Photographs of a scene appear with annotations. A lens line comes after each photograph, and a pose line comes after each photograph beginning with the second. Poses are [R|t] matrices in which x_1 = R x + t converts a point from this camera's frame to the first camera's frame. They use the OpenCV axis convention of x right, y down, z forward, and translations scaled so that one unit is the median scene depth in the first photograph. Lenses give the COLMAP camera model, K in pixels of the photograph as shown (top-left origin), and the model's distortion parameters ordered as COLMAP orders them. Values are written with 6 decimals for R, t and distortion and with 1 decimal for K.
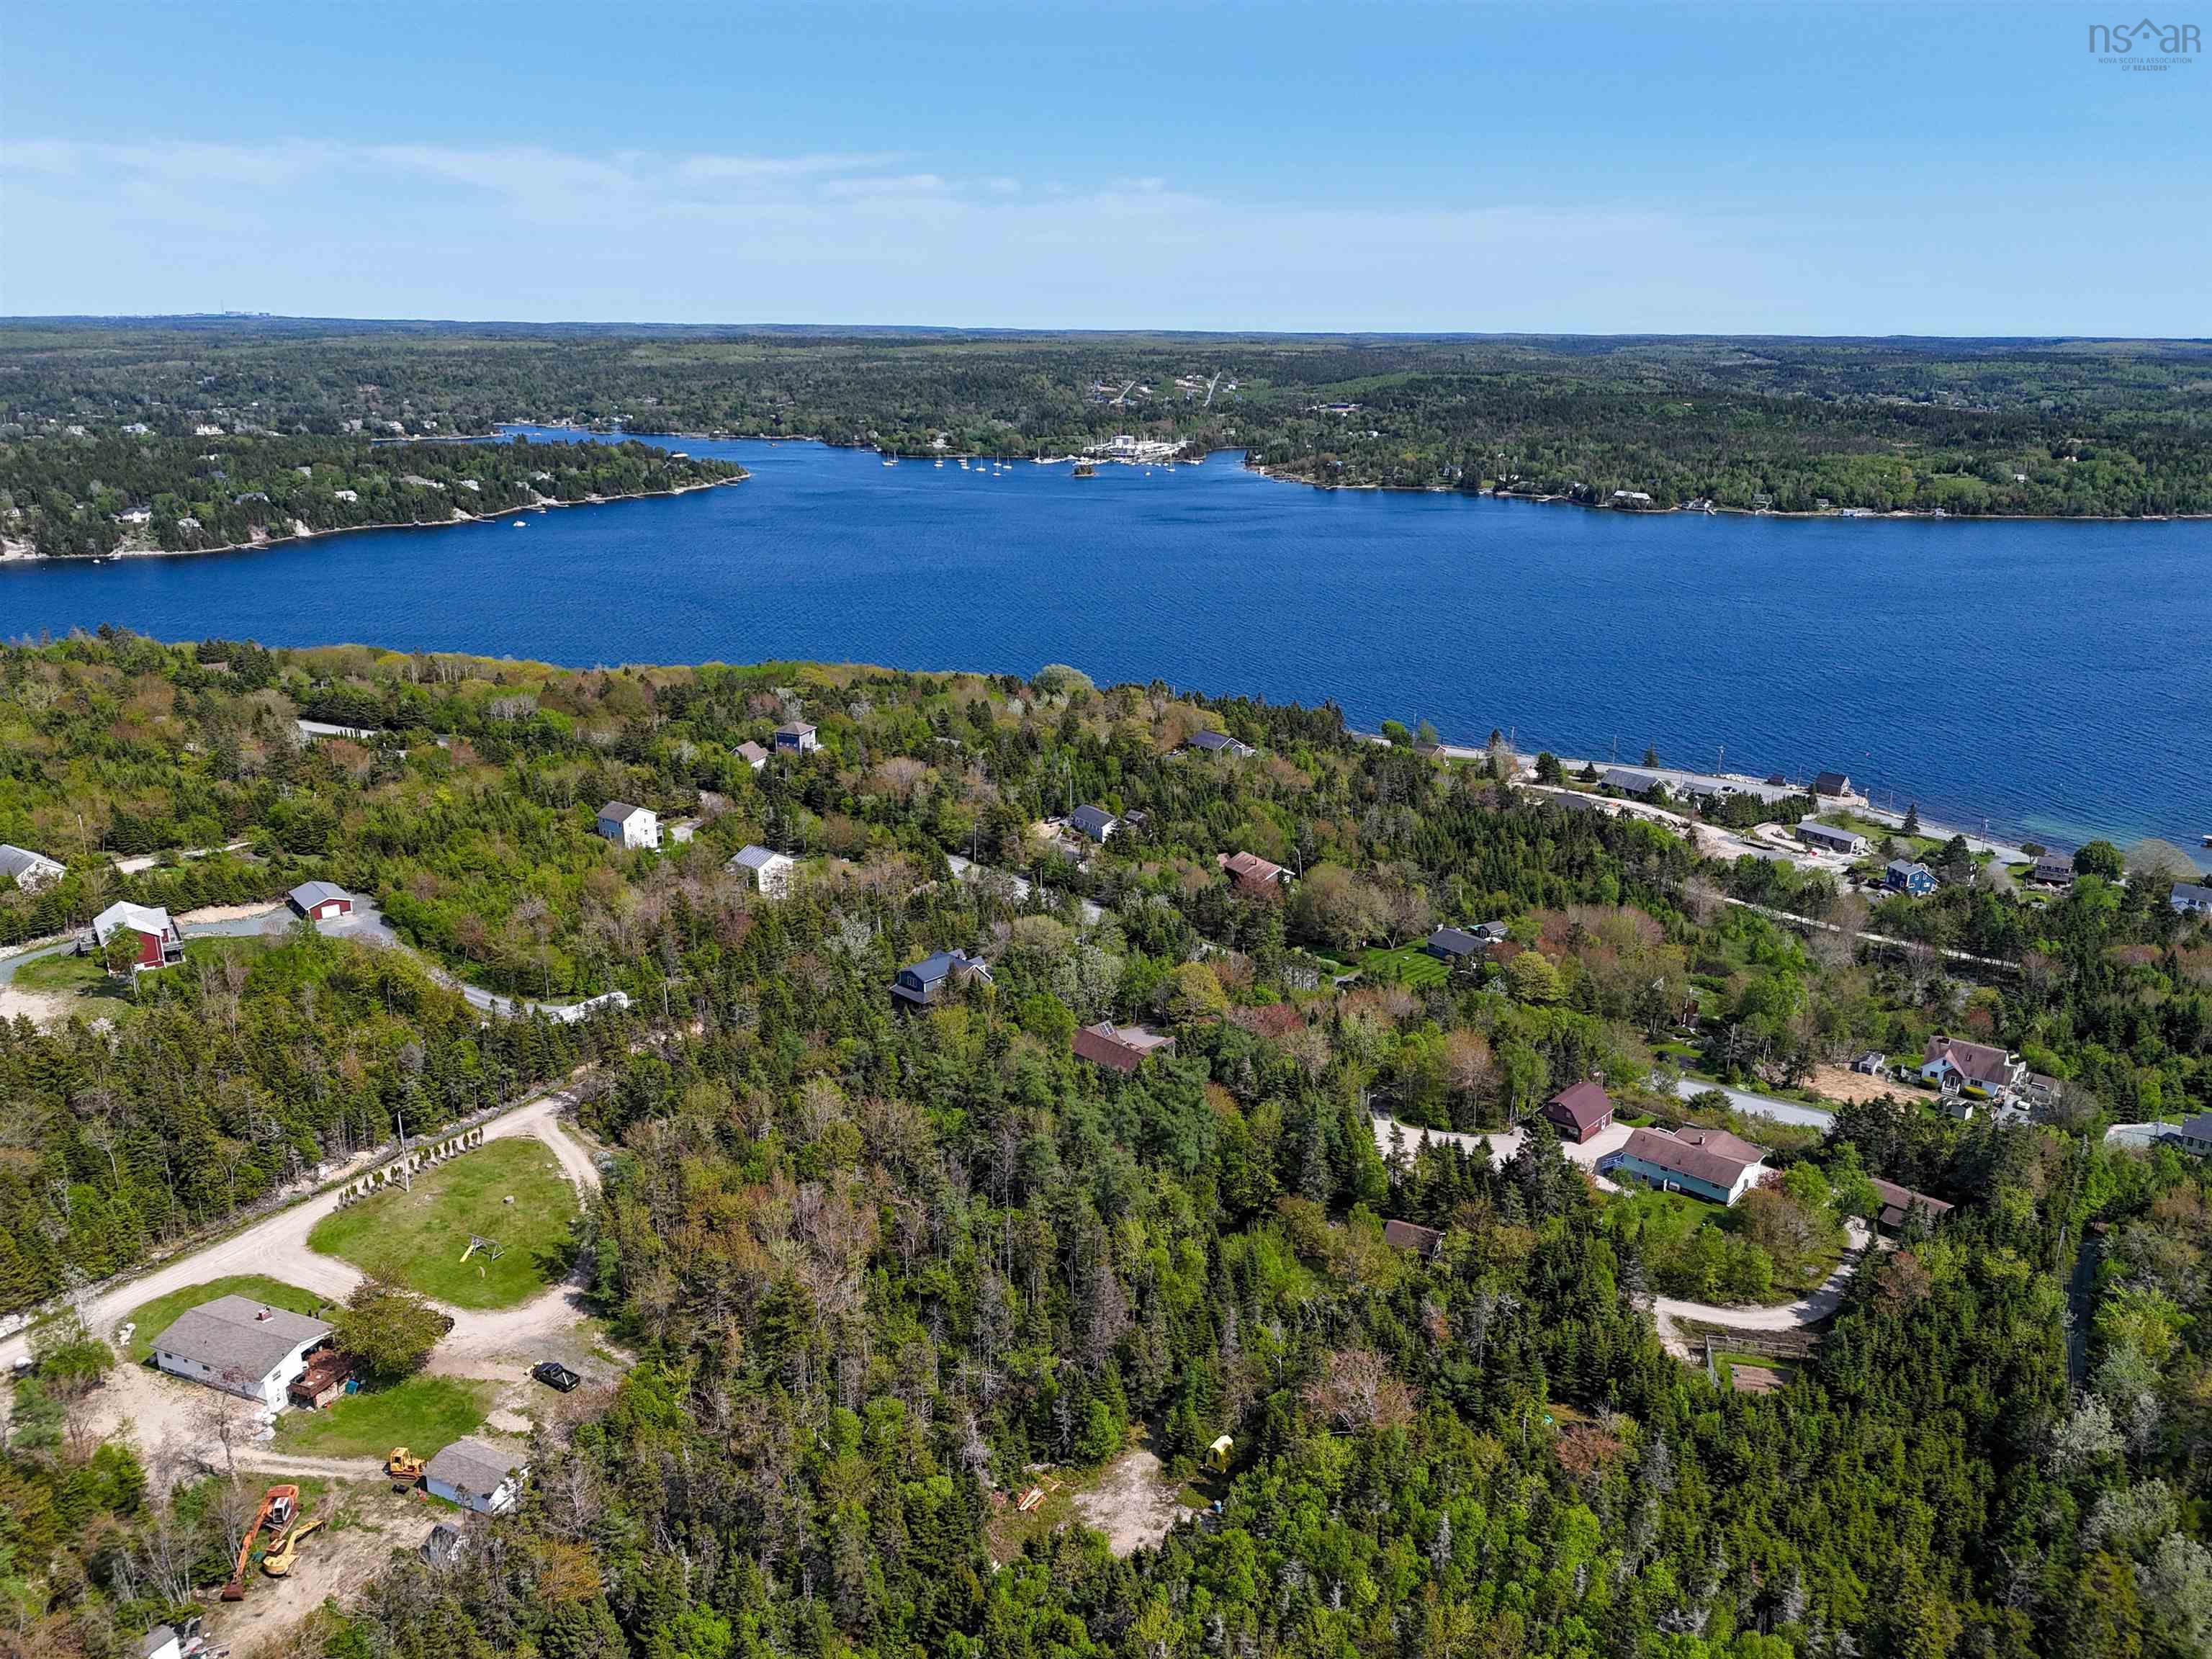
lens RADIAL K [[1607.2, 0, 1106.0], [0, 1607.2, 829.5], [0, 0, 1]] dist [0.063916, -0.067622]
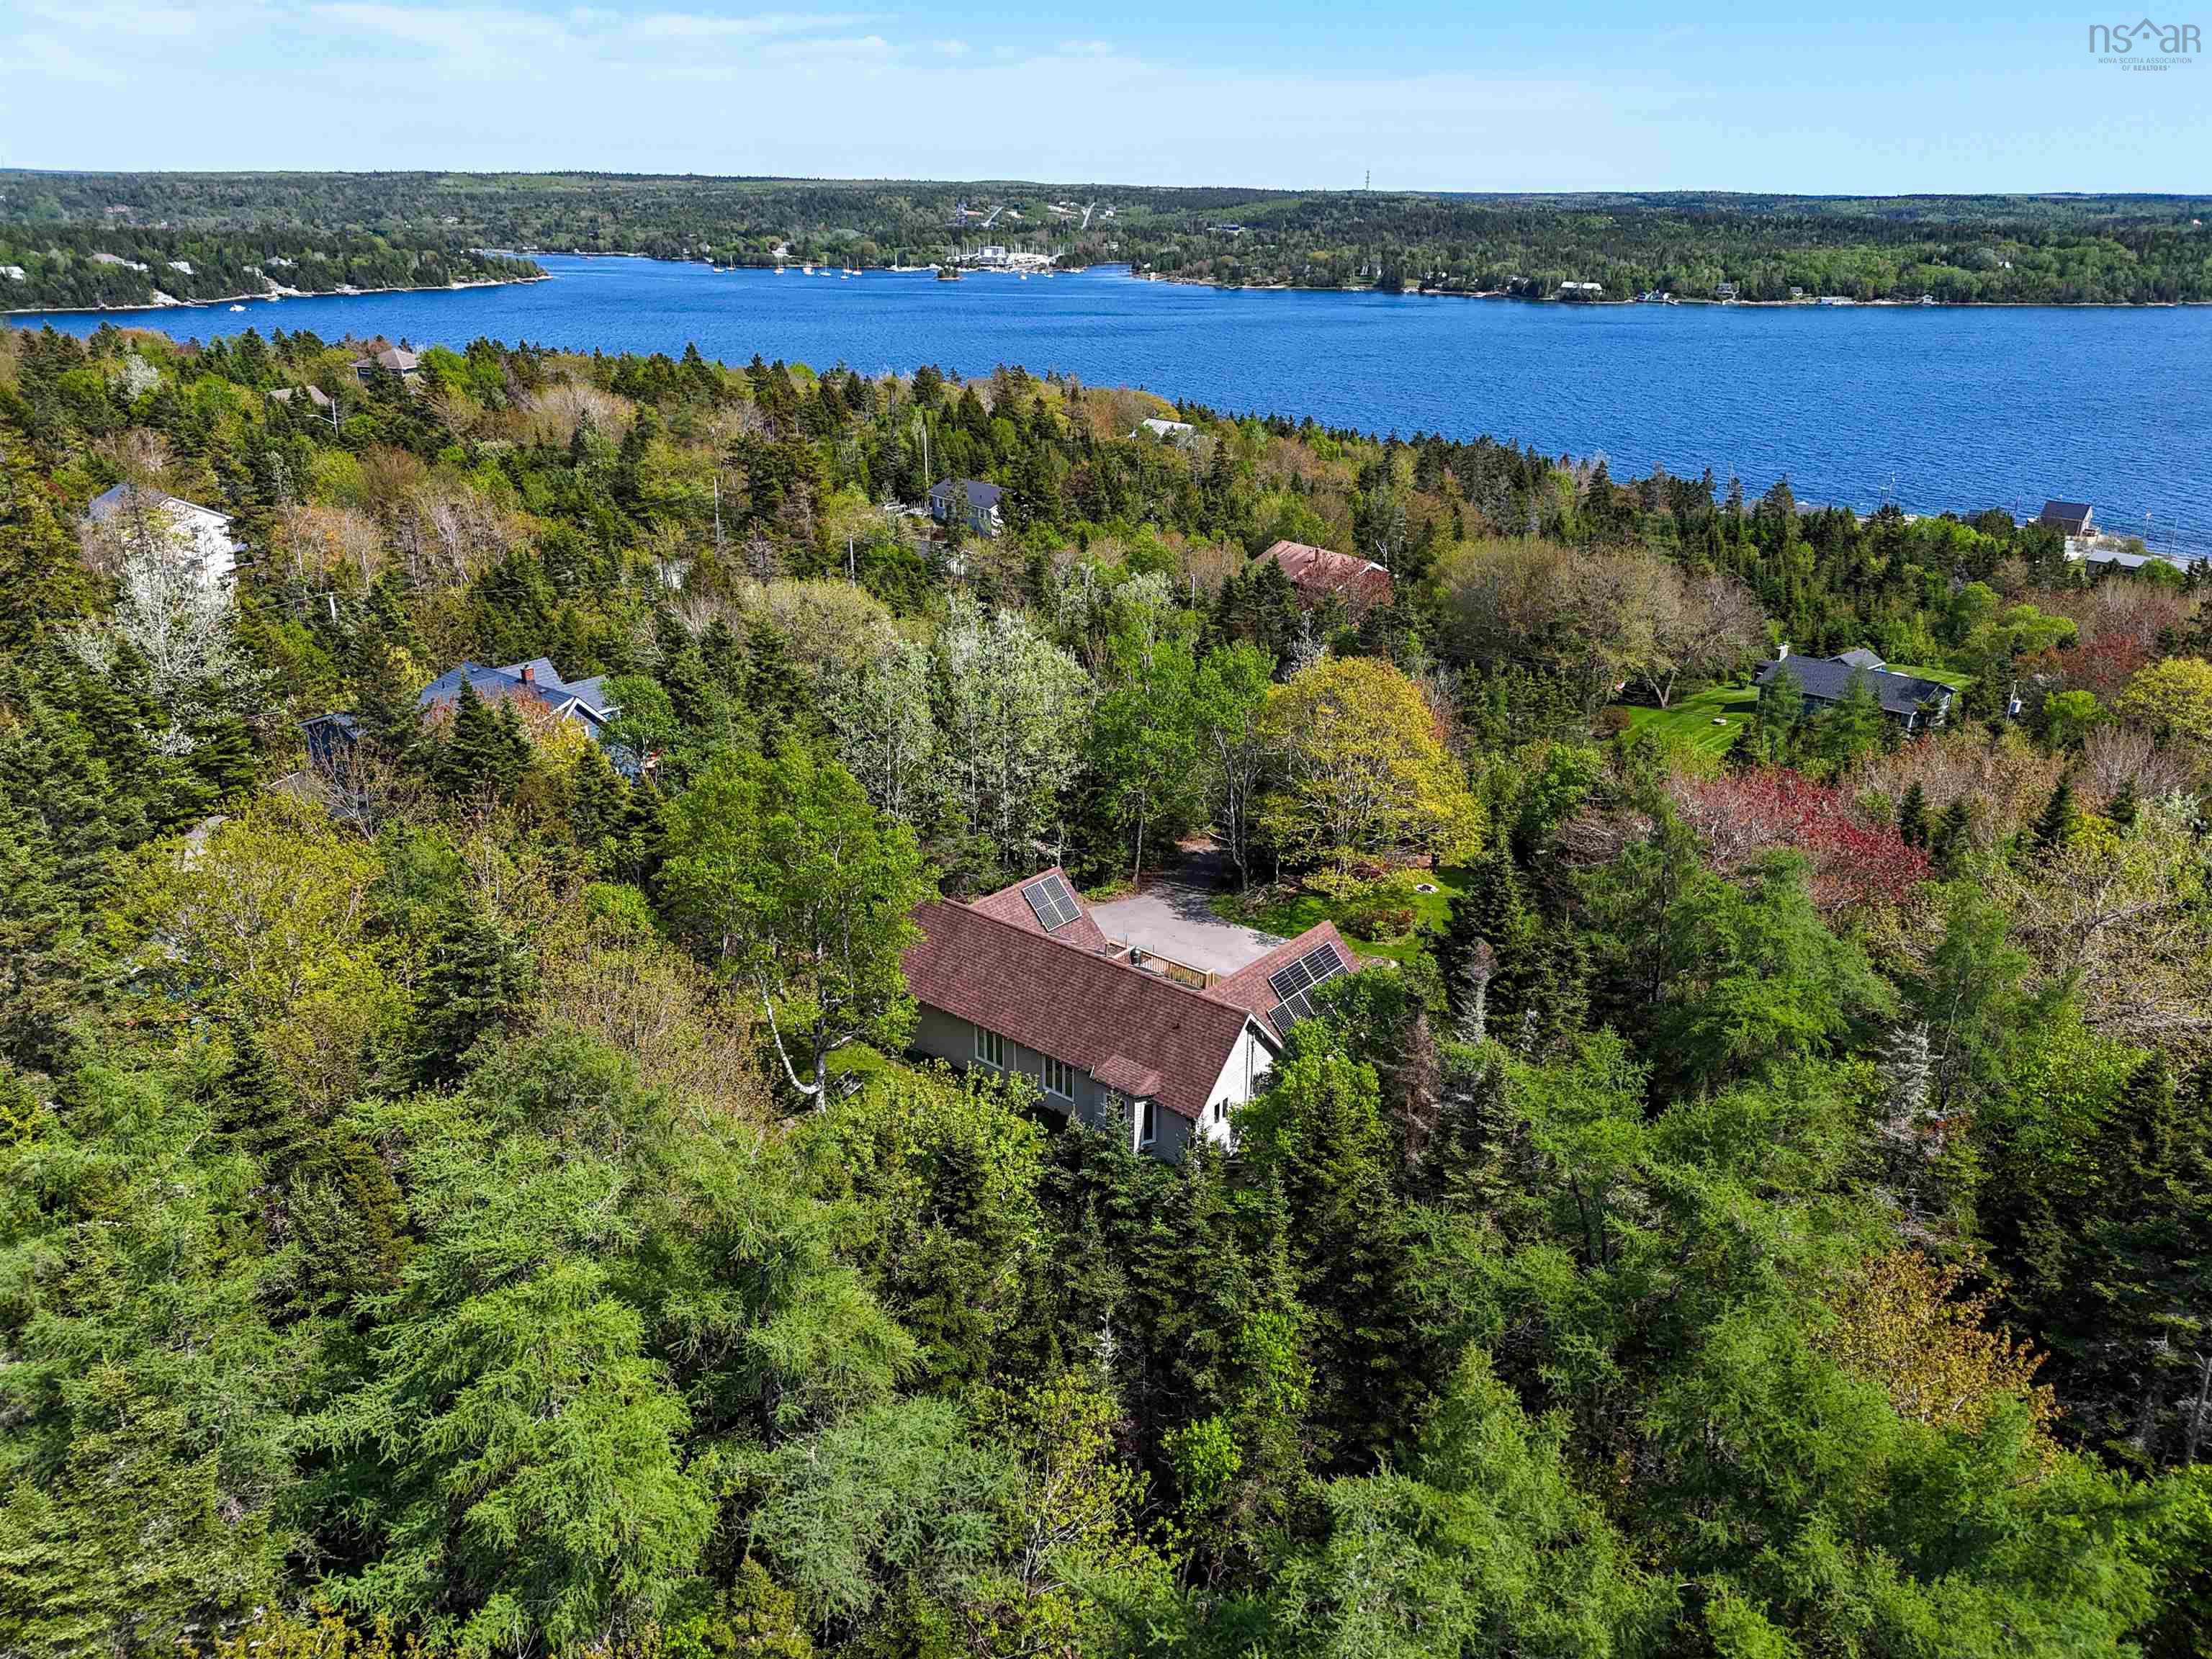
lens RADIAL K [[1607.2, 0, 1106.0], [0, 1607.2, 829.5], [0, 0, 1]] dist [0.063916, -0.067622]
pose [[0.996927, -0.026919, 0.073561, -0.001577], [0.021652, 0.997206, 0.071491, 0.016388], [-0.075280, -0.069679, 0.994725, 0.129549]]
